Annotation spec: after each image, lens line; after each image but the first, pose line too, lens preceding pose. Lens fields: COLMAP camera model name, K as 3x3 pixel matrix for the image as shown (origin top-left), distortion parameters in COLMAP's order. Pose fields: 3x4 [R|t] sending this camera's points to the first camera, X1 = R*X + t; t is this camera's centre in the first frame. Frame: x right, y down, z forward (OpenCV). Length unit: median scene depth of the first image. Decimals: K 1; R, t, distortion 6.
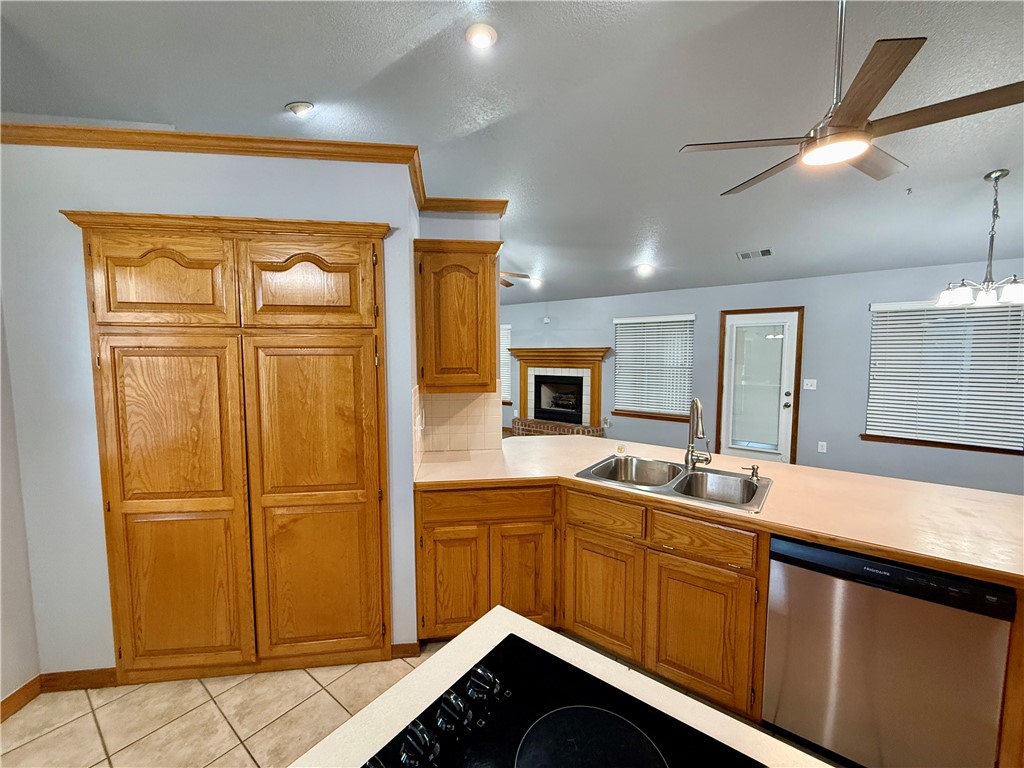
lens RADIAL K [[406.8, 0, 512.0], [0, 406.8, 384.0], [0, 0, 1]] dist [-0.002757, -0.000333]
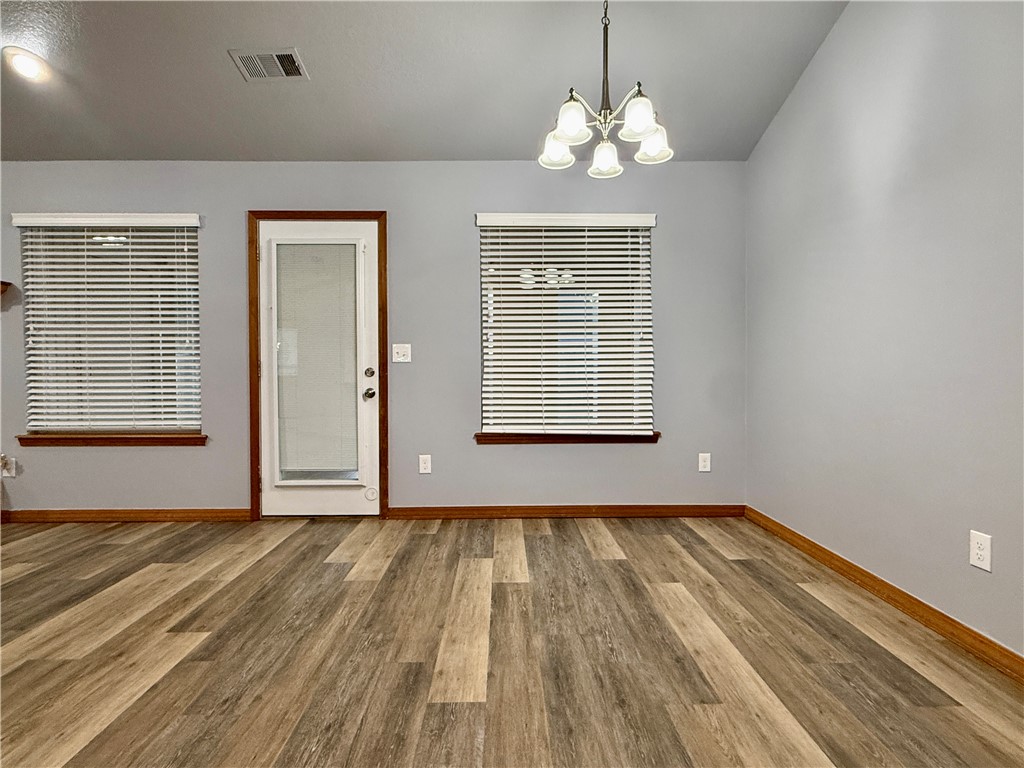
lens RADIAL K [[512.5, 0, 512.0], [0, 512.5, 384.0], [0, 0, 1]] dist [-0.001601, -0.000455]
pose [[0.780879, -0.012754, 0.624553, 0.401802], [0.049332, 0.997928, -0.041301, 0.077426], [-0.622732, 0.063061, 0.779890, 0.352124]]
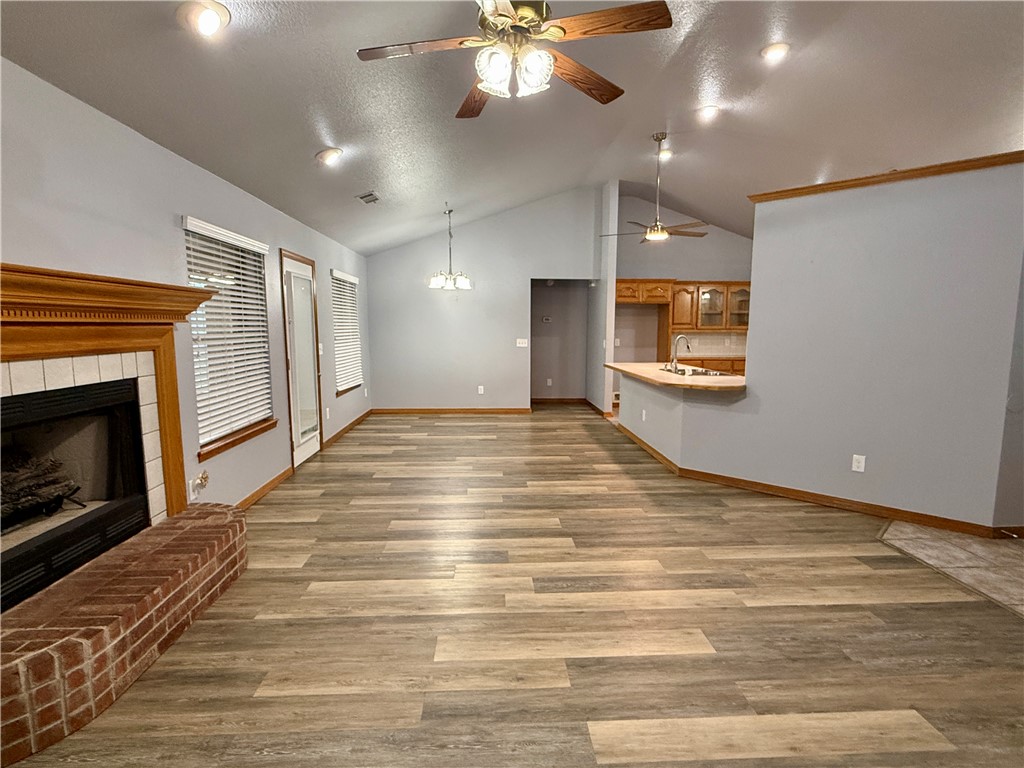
lens RADIAL K [[512.5, 0, 512.0], [0, 512.5, 384.0], [0, 0, 1]] dist [-0.001601, -0.000455]
pose [[-0.645662, -0.084460, 0.758938, -0.419773], [0.059442, 0.985290, 0.160220, -0.079696], [-0.761306, 0.148561, -0.631144, 1.379419]]
